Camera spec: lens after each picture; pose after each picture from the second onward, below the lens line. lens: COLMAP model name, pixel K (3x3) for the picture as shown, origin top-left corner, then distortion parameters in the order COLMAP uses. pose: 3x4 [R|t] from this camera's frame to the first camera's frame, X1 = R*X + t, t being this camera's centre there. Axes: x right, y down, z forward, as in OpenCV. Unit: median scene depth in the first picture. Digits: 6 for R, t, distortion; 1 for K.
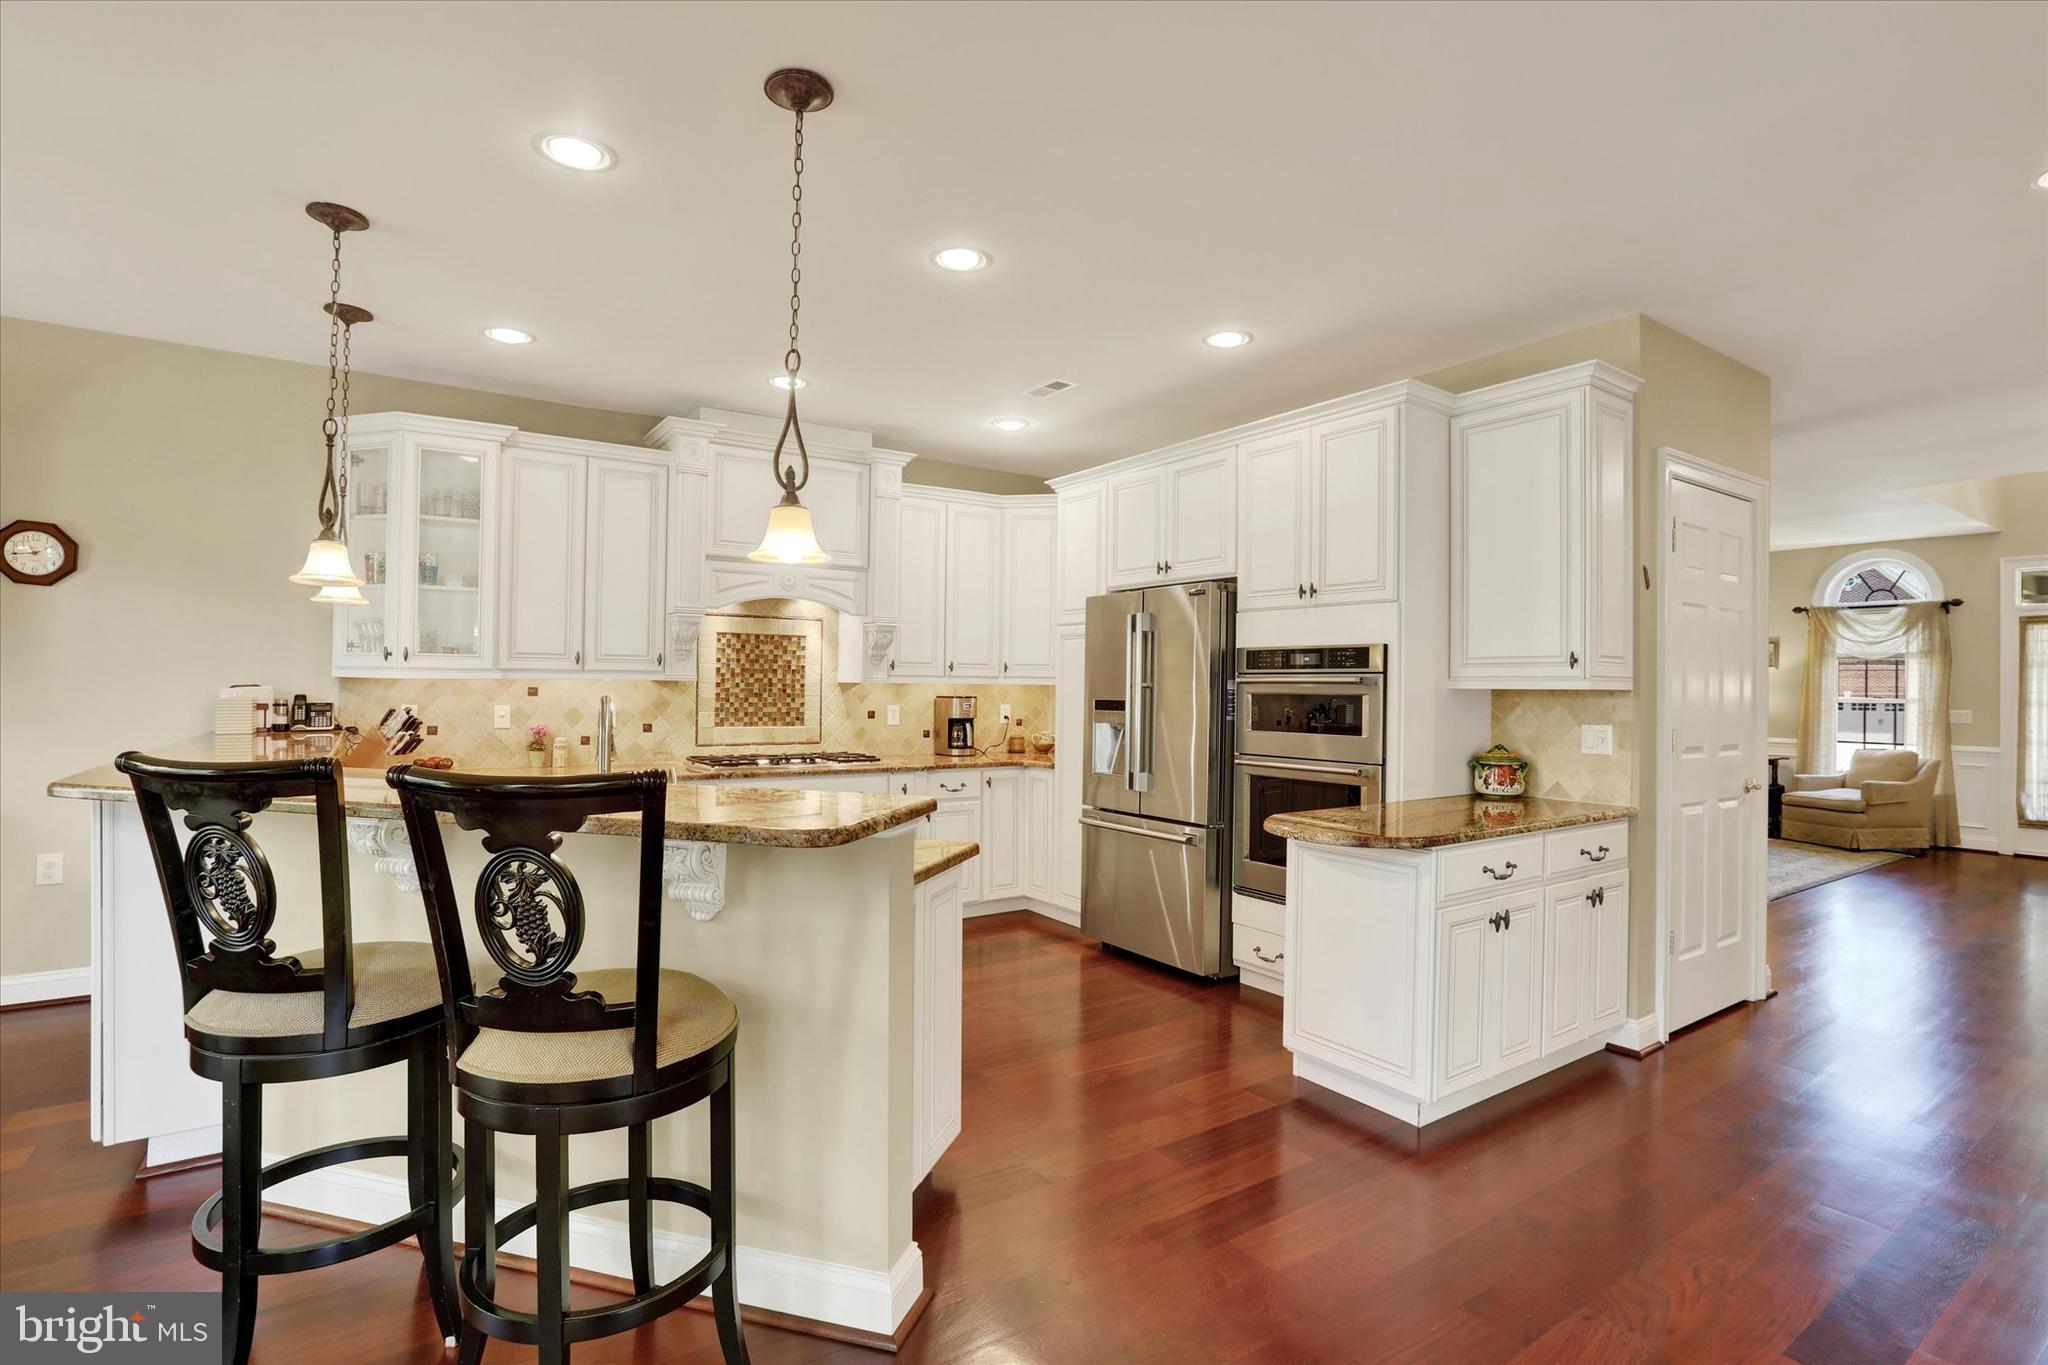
lens RADIAL K [[1005.7, 0, 1024.0], [0, 1005.7, 682.5], [0, 0, 1]] dist [-0.003853, -0.000317]
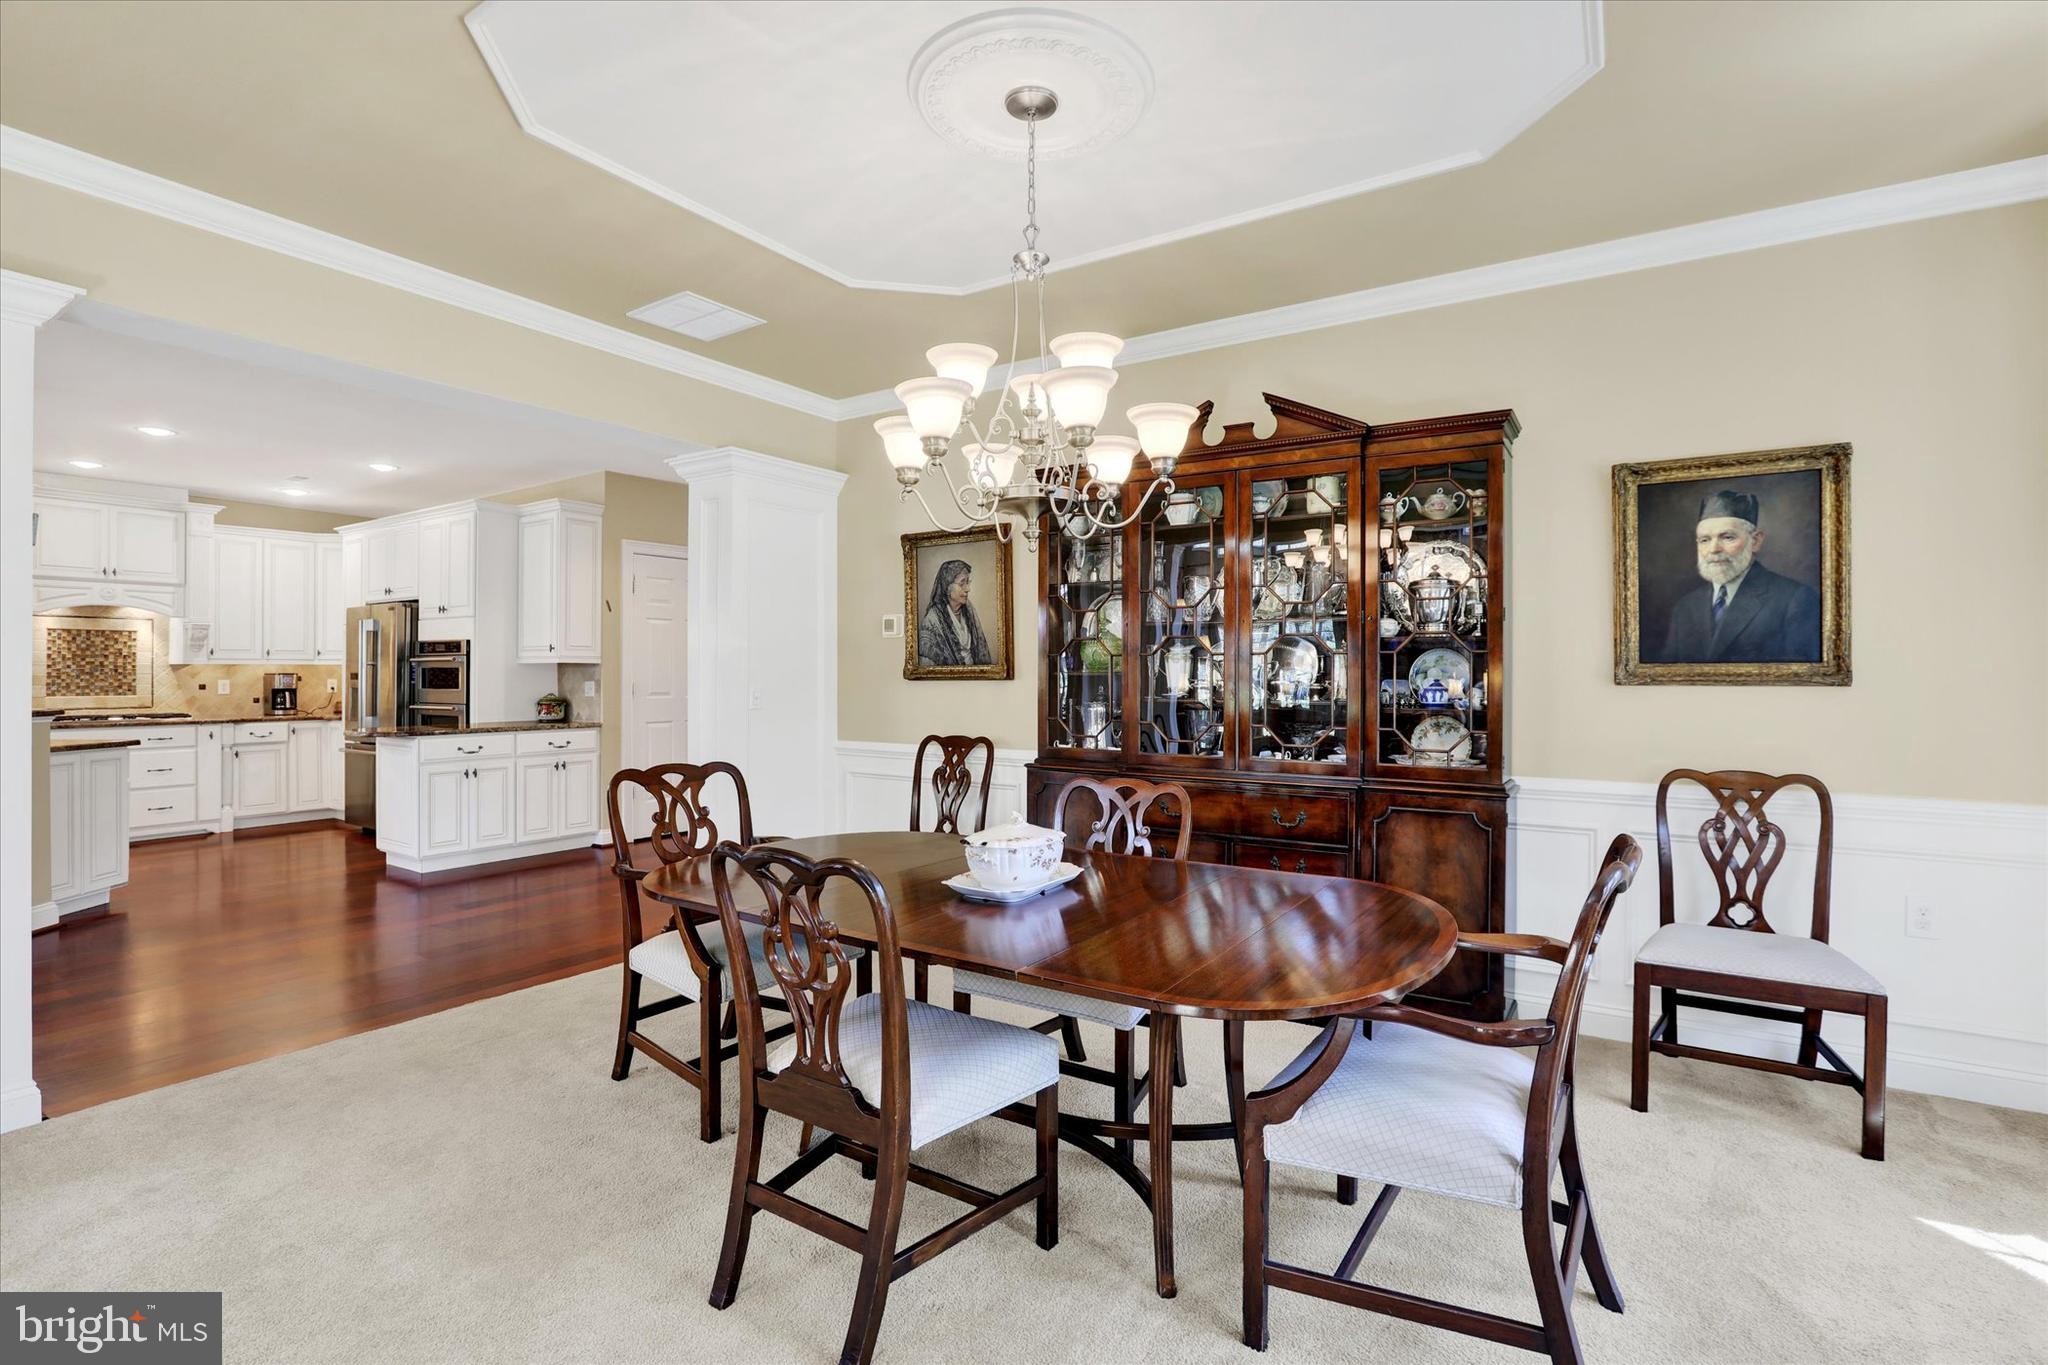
lens RADIAL K [[973.9, 0, 1030.7], [0, 973.9, 673.4], [0, 0, 1]] dist [-0.035502, 0.017222]
pose [[0.926944, -0.011609, 0.375020, 0.453820], [0.009014, 0.999922, 0.008672, 0.012854], [-0.375091, -0.004658, 0.926976, -0.728645]]
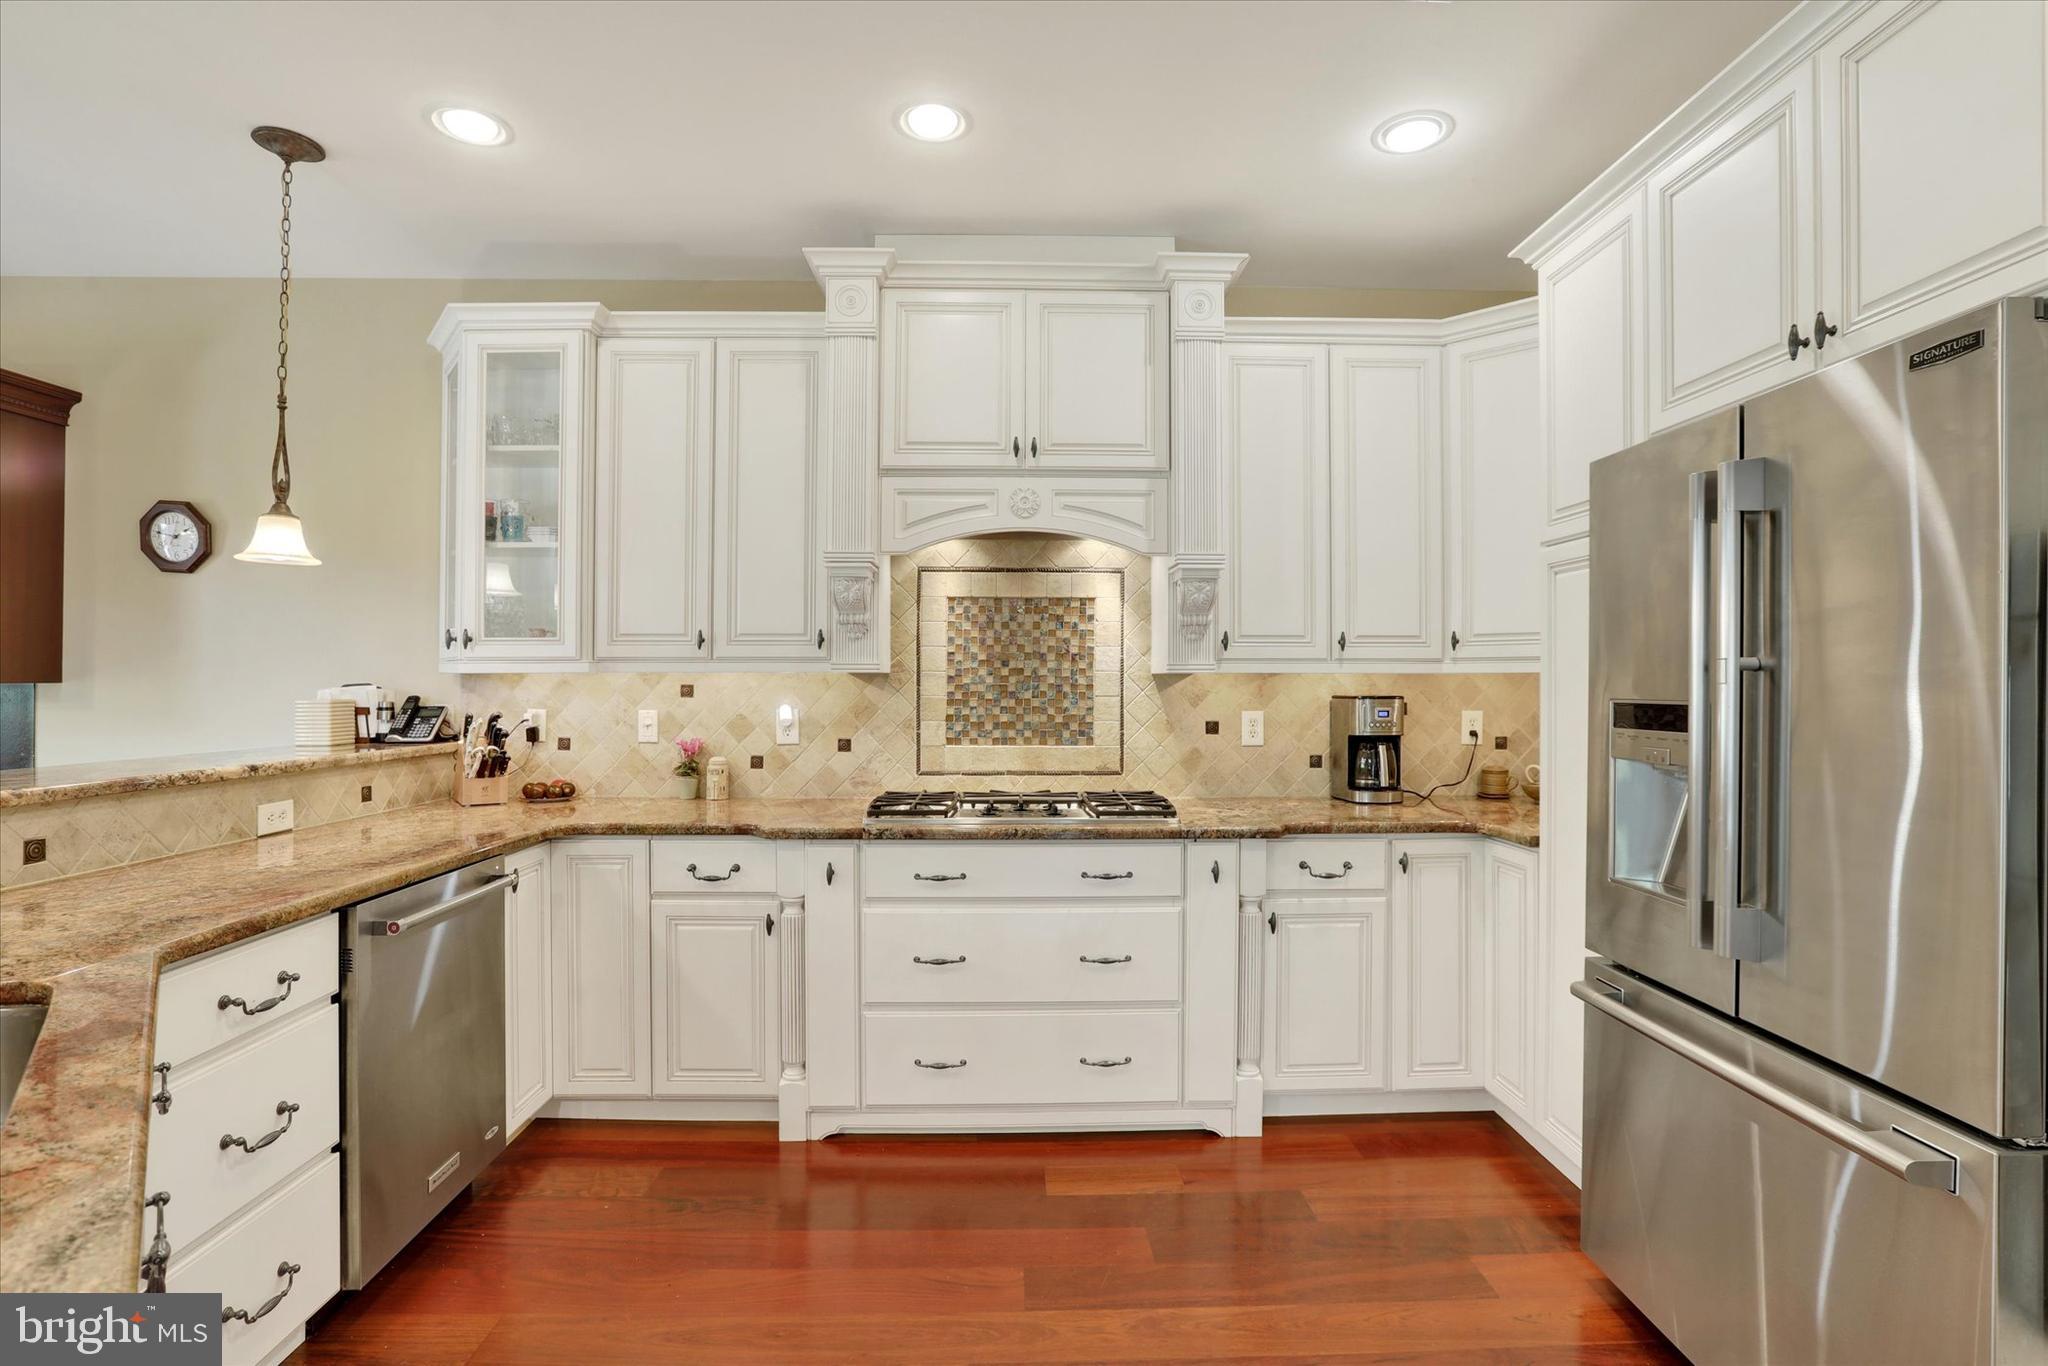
lens RADIAL K [[972.6, 0, 1045.1], [0, 972.6, 682.7], [0, 0, 1]] dist [-0.081193, 0.045782]
pose [[0.847917, -0.010242, -0.530029, 0.073342], [0.009664, 0.999946, -0.003863, 0.007385], [0.530040, -0.001847, 0.847970, 0.501814]]
